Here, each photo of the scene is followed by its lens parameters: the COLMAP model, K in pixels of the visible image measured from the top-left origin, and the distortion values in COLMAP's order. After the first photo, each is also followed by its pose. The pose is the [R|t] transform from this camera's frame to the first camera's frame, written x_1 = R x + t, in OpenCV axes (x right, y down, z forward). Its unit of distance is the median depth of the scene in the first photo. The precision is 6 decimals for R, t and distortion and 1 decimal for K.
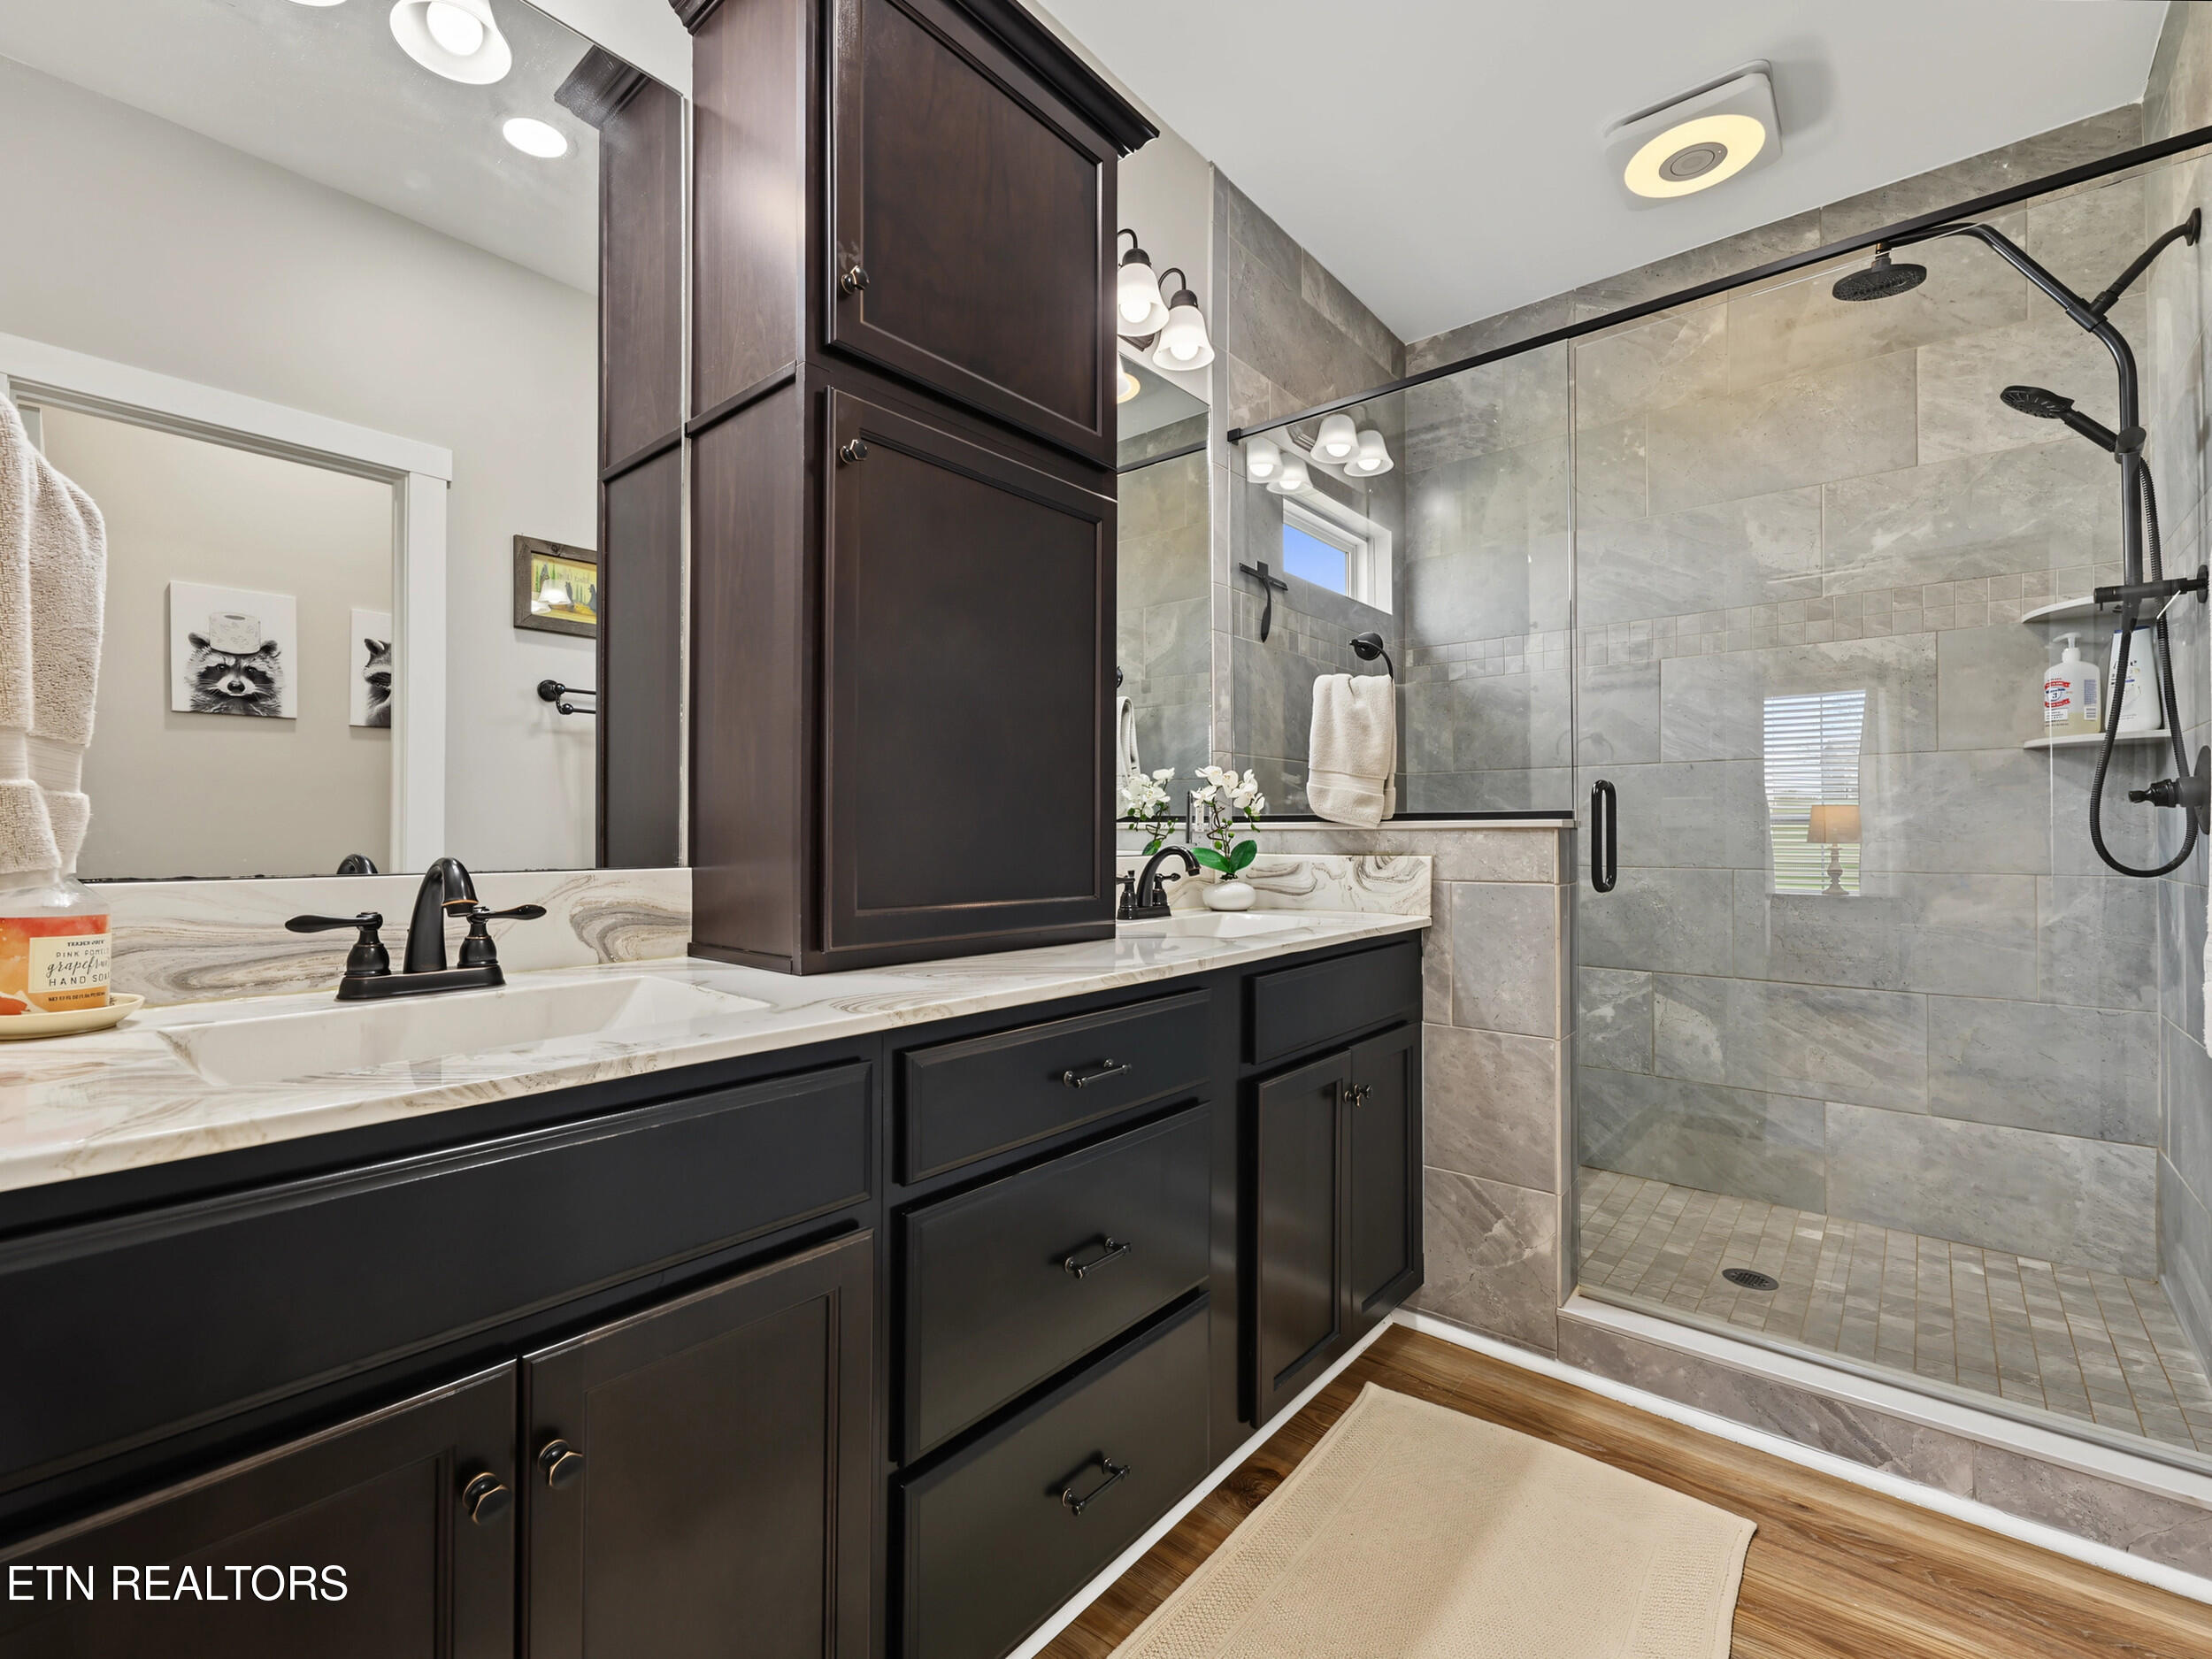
lens RADIAL K [[966.1, 0, 1104.8], [0, 966.1, 827.6], [0, 0, 1]] dist [-0.002391, 0.001581]
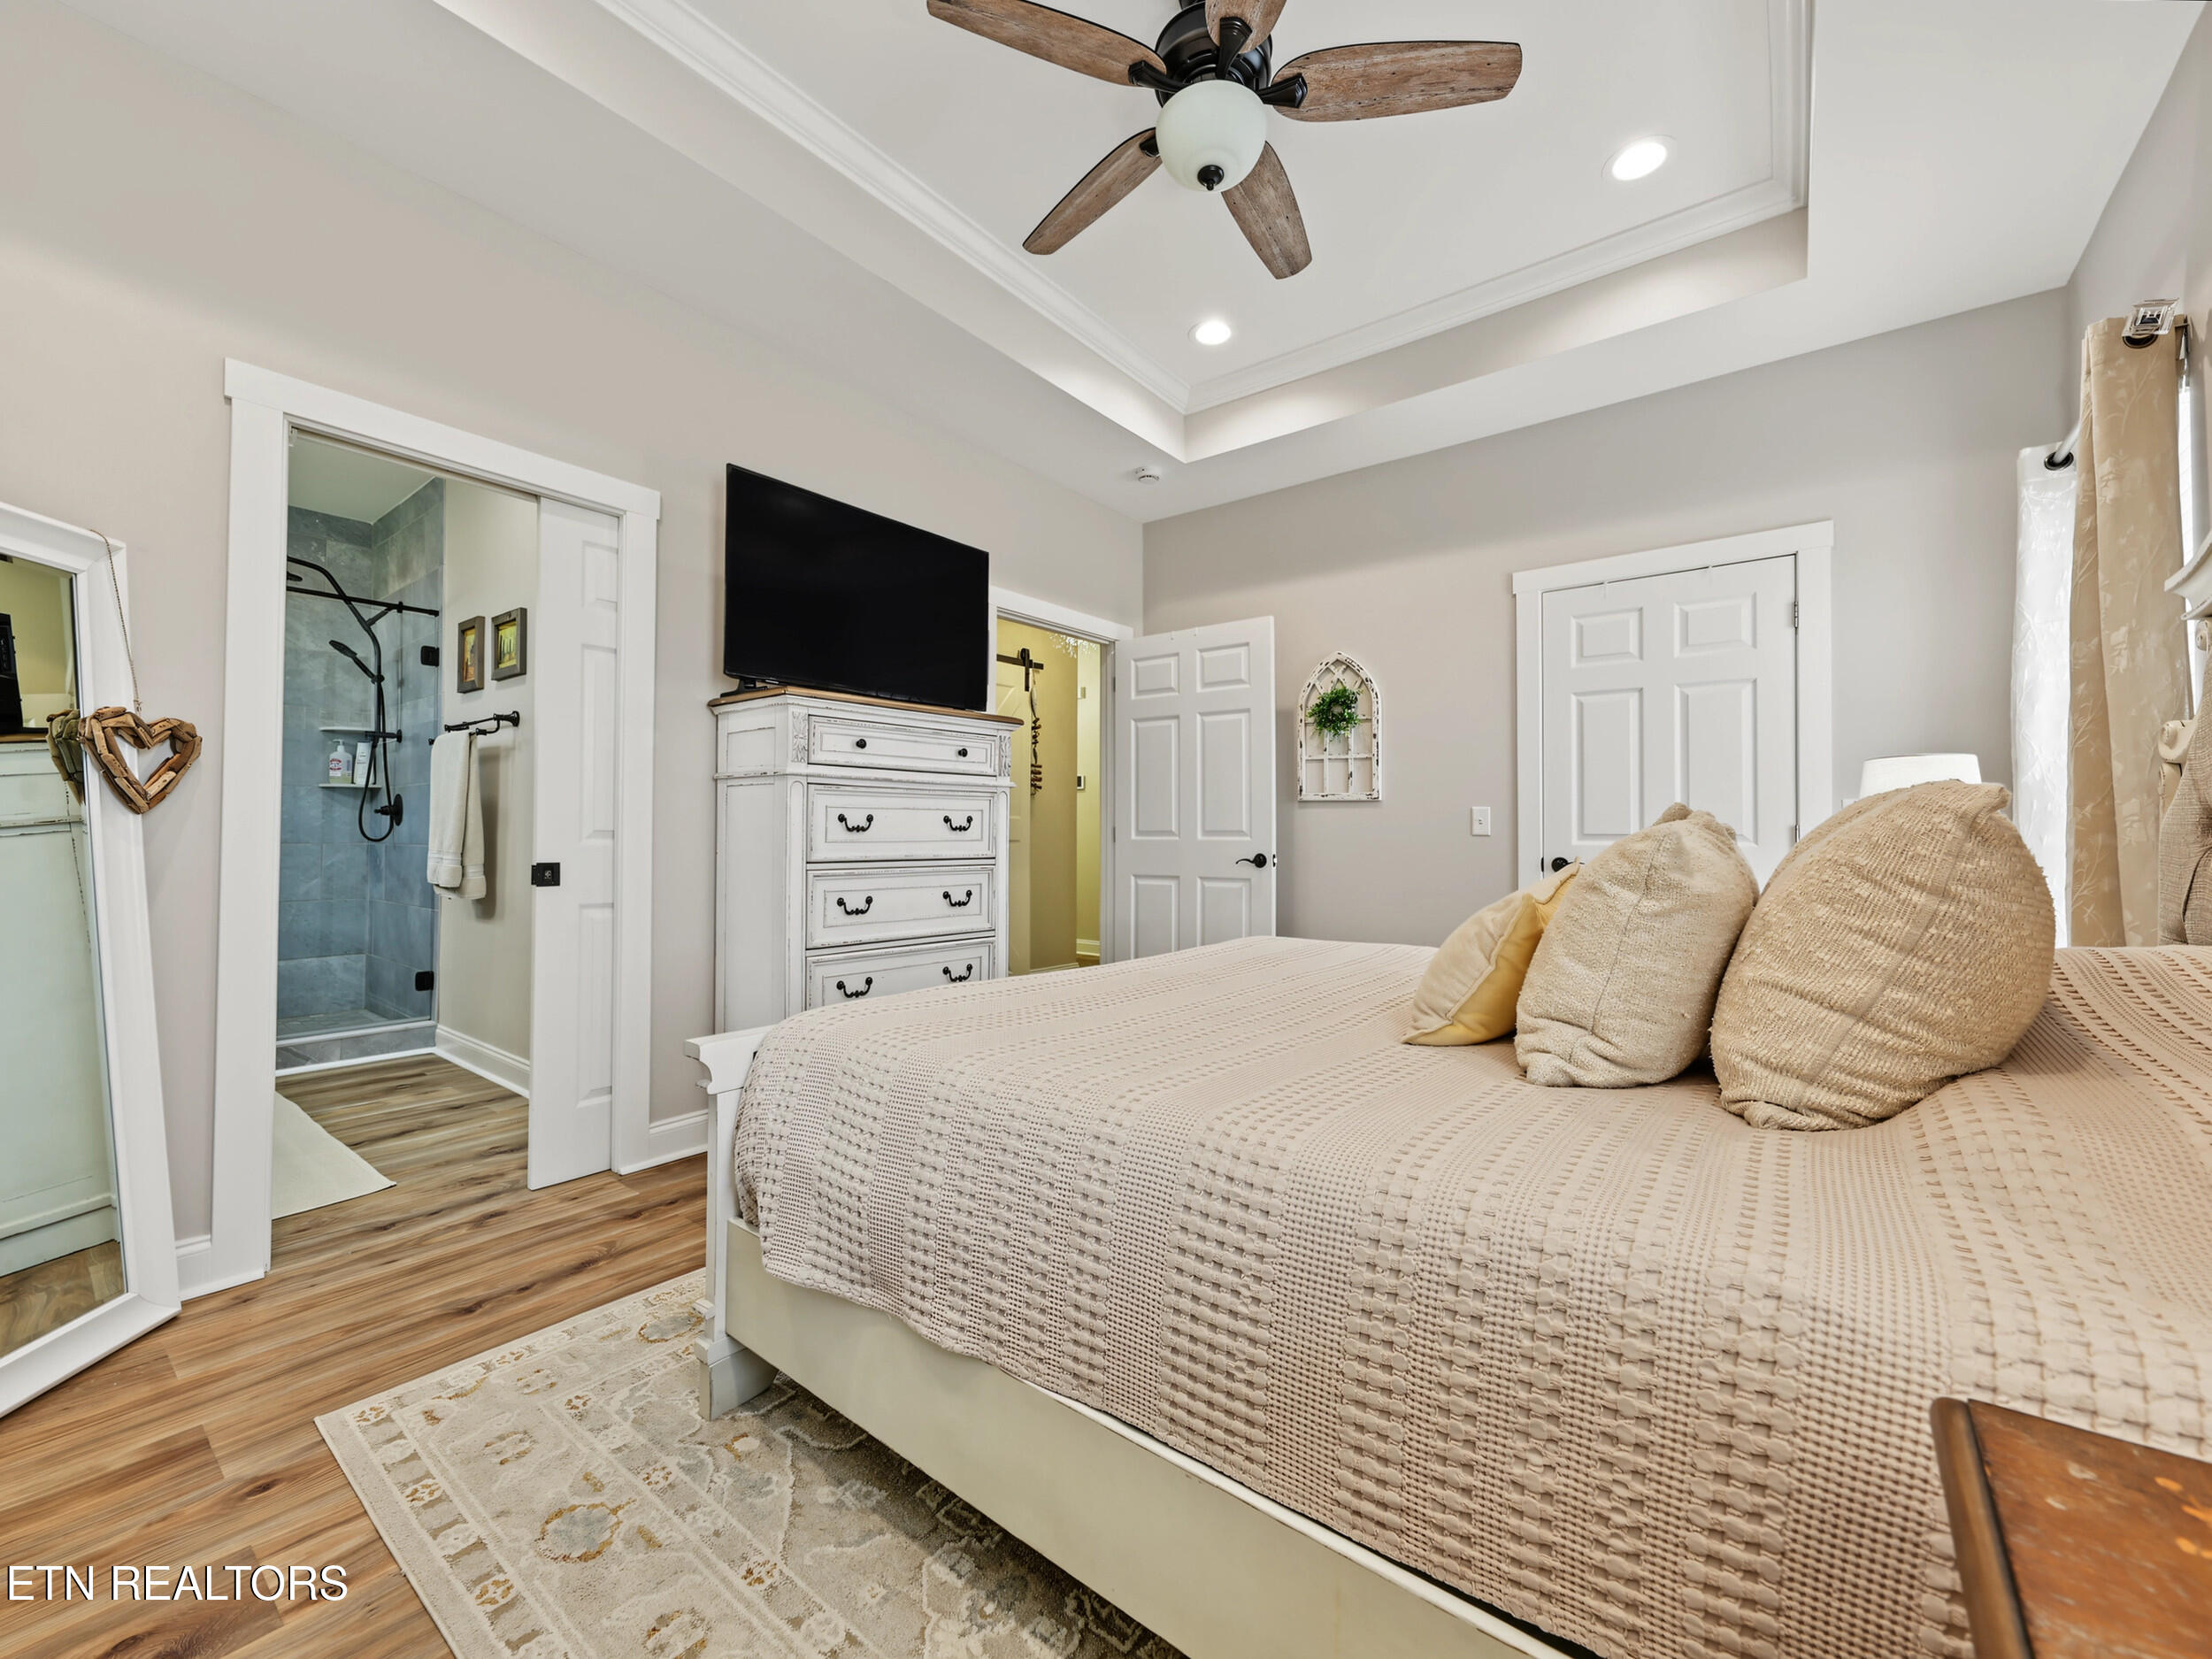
lens RADIAL K [[874.3, 0, 1113.2], [0, 874.3, 834.3], [0, 0, 1]] dist [0.004421, 0.000720]
pose [[-0.051359, 0.006526, 0.998659, -1.394883], [-0.016954, 0.999829, -0.007405, 0.013083], [-0.998536, -0.017311, -0.051240, -0.870167]]
